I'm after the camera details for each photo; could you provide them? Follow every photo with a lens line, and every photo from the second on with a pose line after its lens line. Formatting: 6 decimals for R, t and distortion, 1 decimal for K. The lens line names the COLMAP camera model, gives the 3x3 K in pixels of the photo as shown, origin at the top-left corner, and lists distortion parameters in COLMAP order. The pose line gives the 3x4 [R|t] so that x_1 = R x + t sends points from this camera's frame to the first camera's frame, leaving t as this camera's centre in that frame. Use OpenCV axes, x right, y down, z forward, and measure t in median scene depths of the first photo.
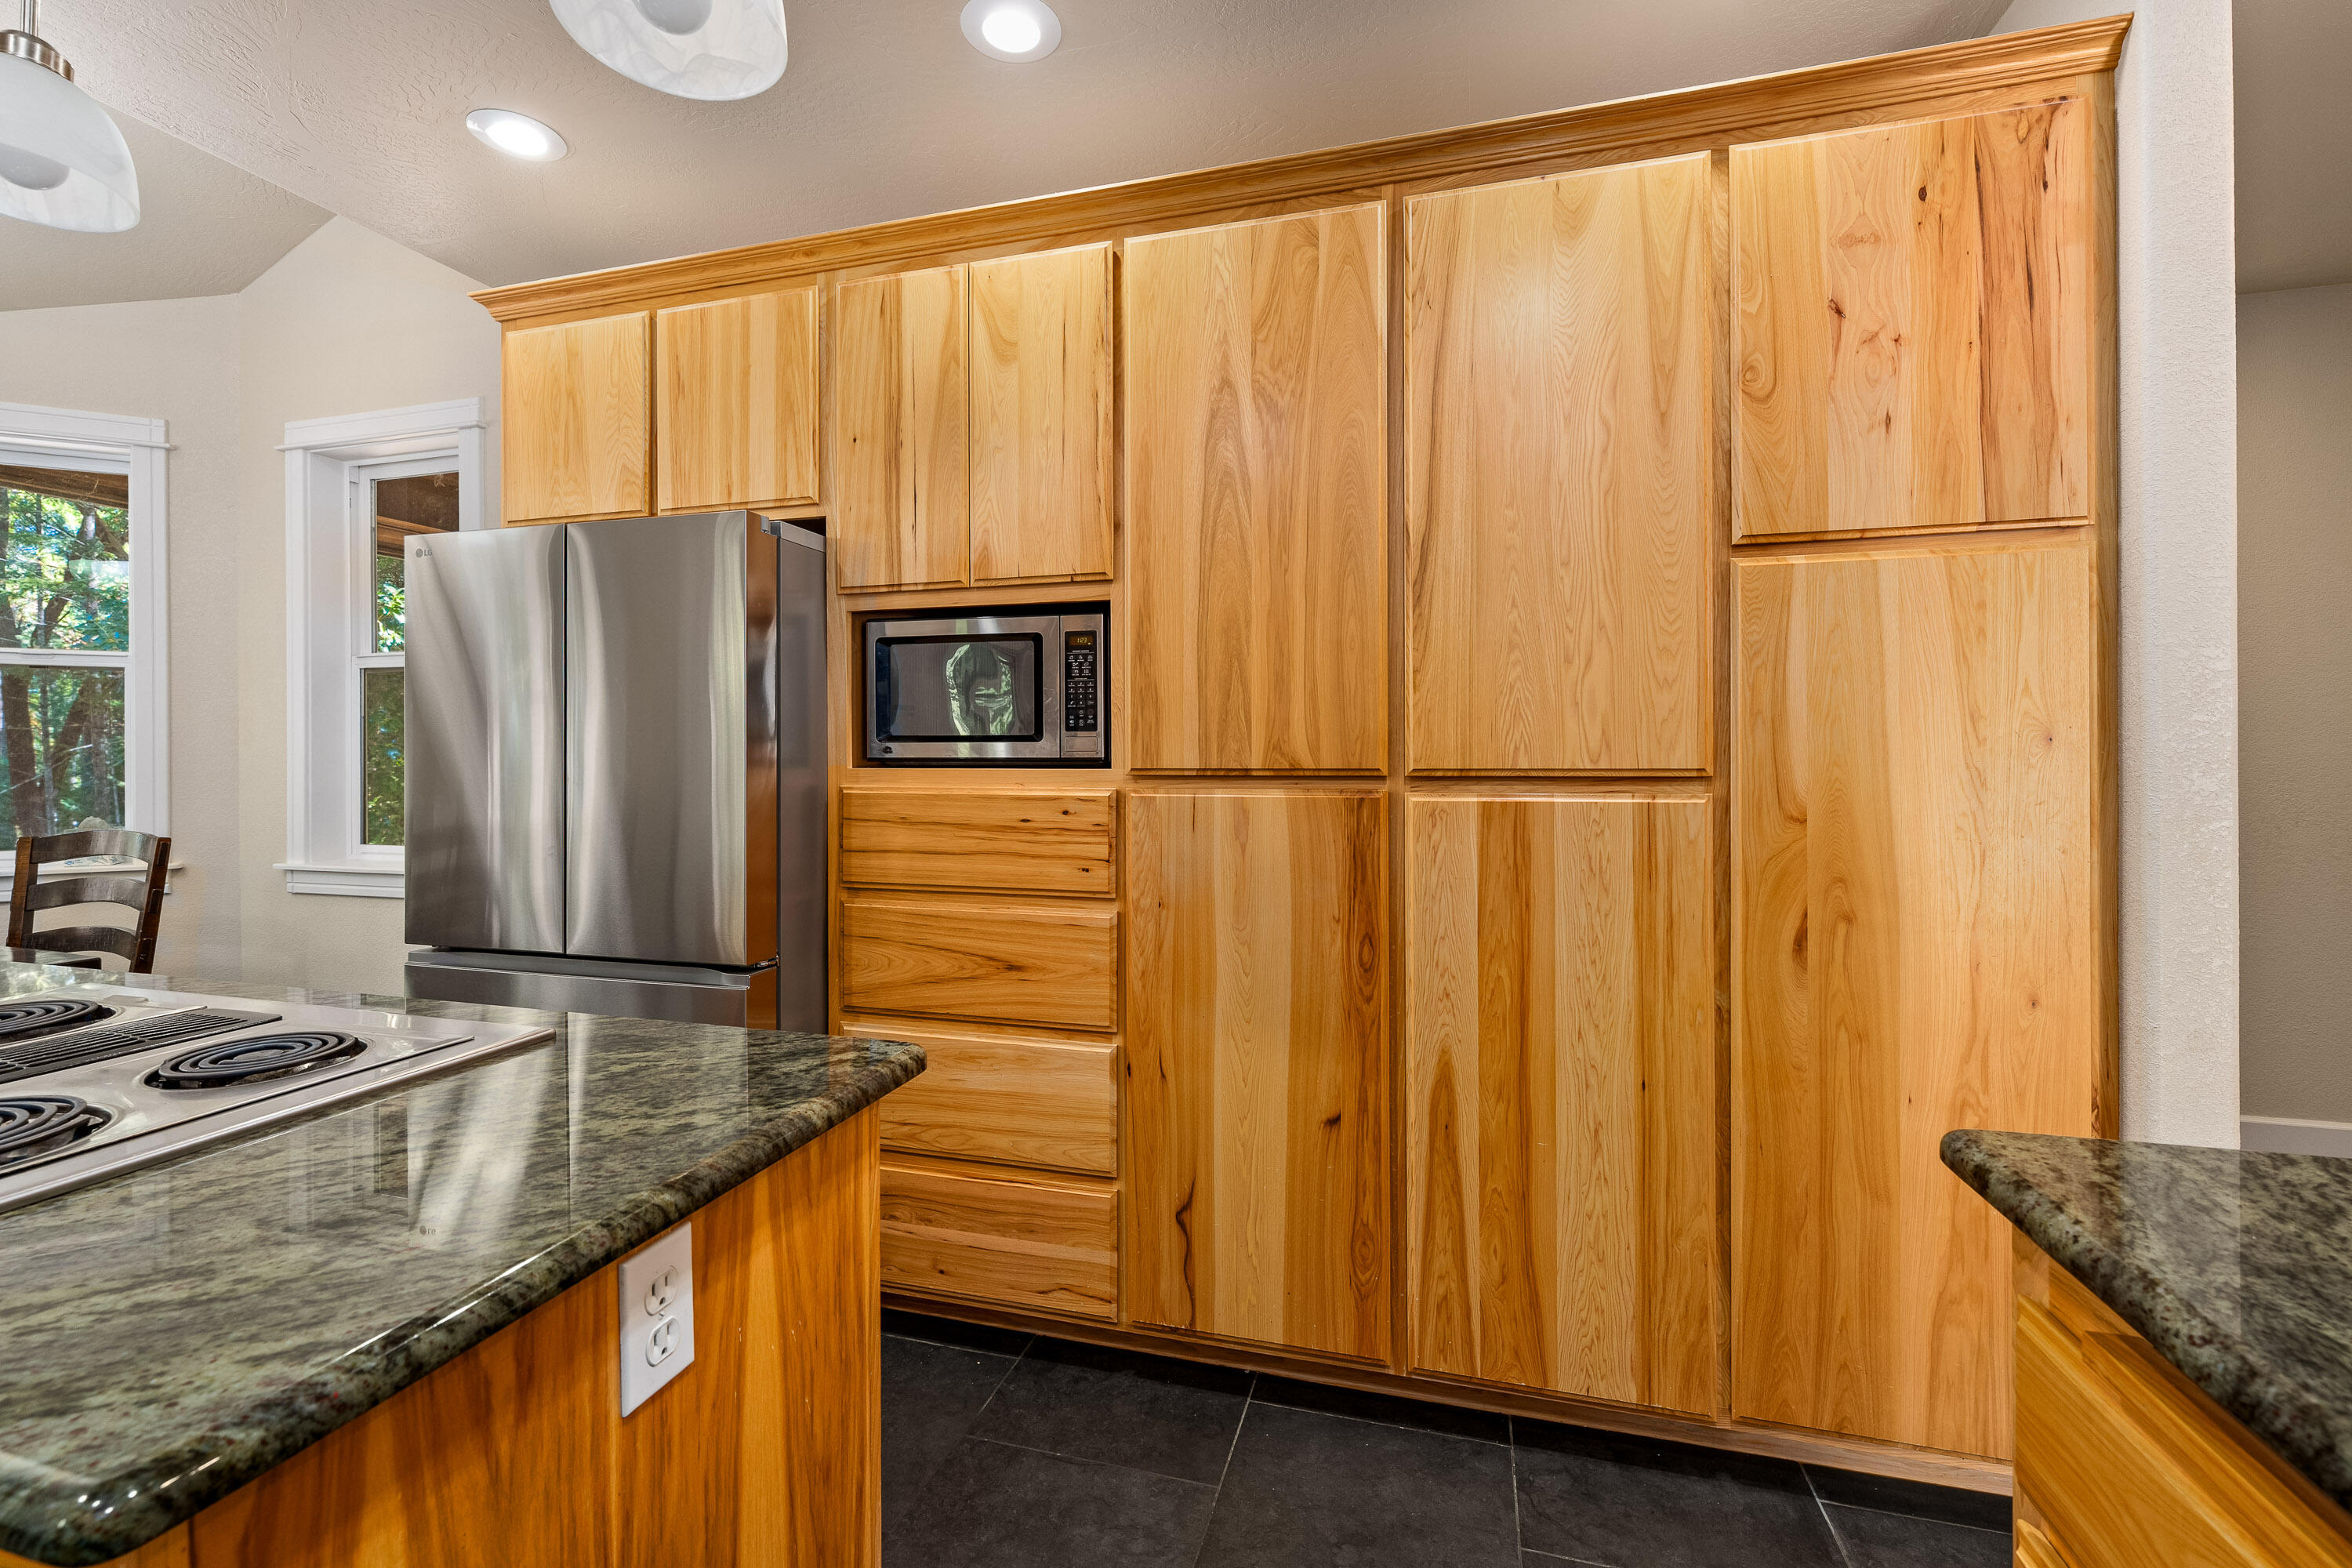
lens RADIAL K [[1014.2, 0, 1149.4], [0, 1014.2, 747.0], [0, 0, 1]] dist [-0.002014, -0.000278]
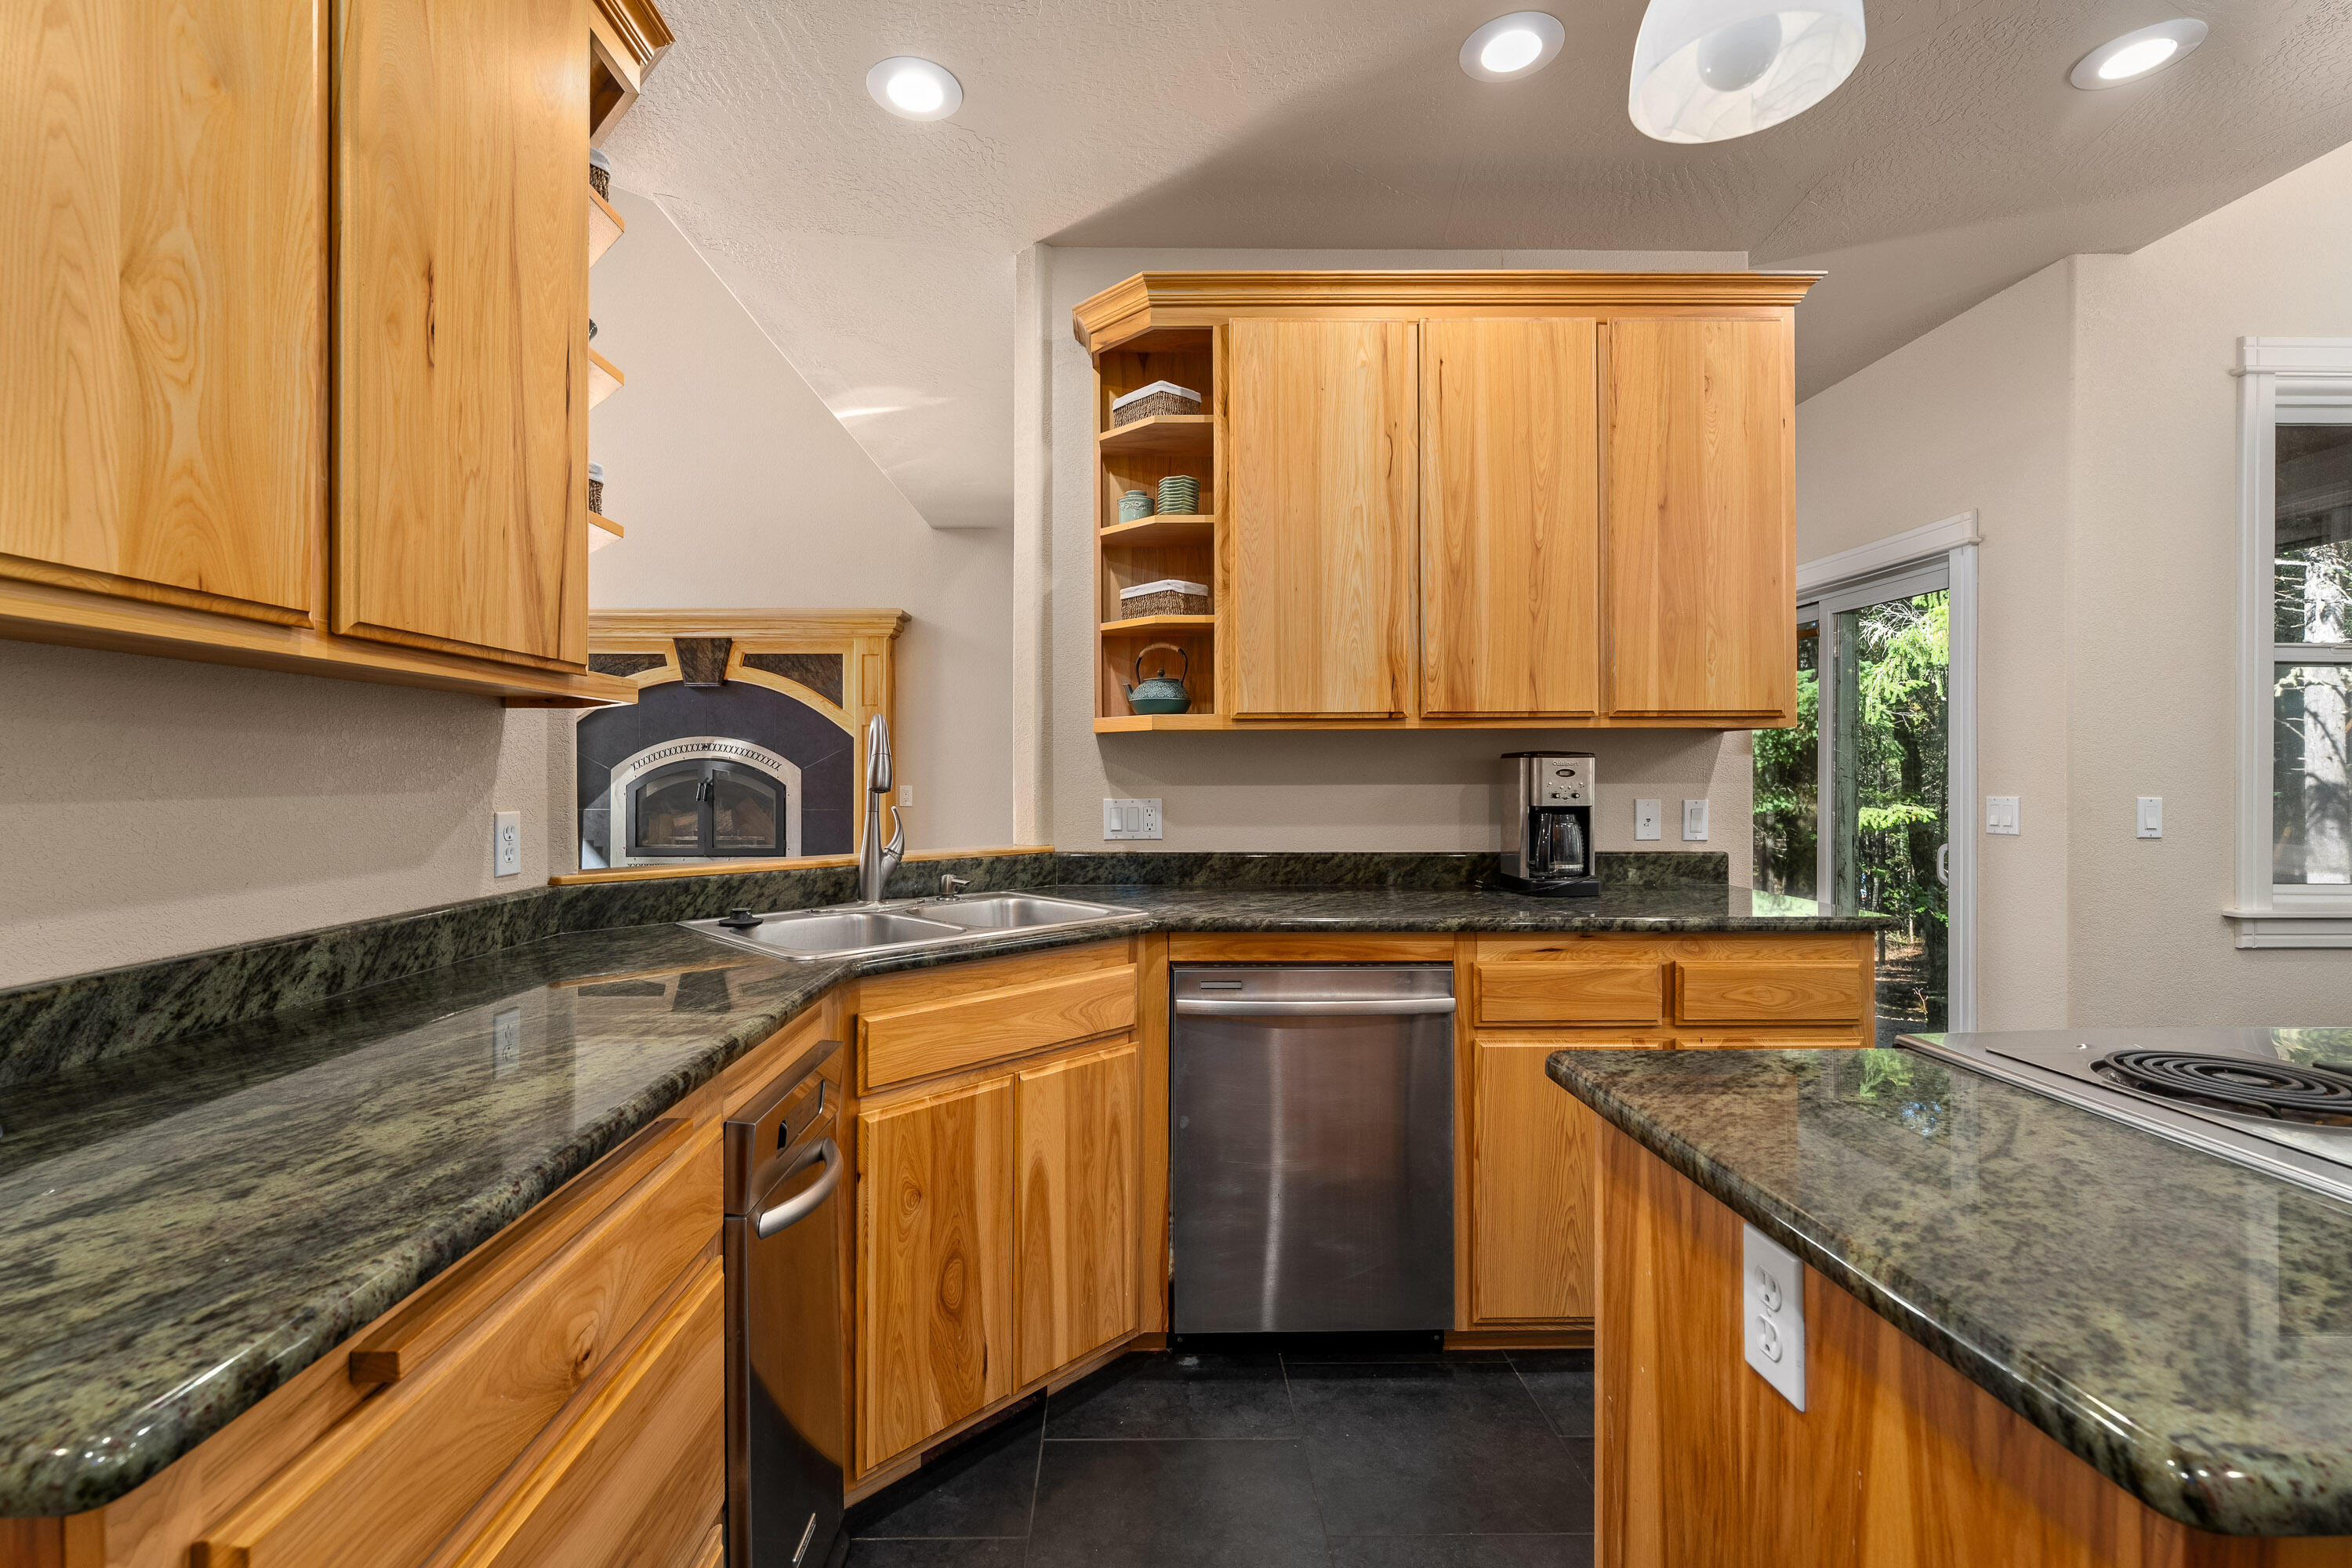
lens RADIAL K [[1014.2, 0, 1148.1], [0, 1014.2, 774.9], [0, 0, 1]] dist [-0.002014, -0.000278]
pose [[-0.951911, 0.001111, -0.306373, 0.172939], [0.001336, 0.999999, -0.000523, 0.004667], [0.306372, -0.000907, -0.951911, 0.707030]]
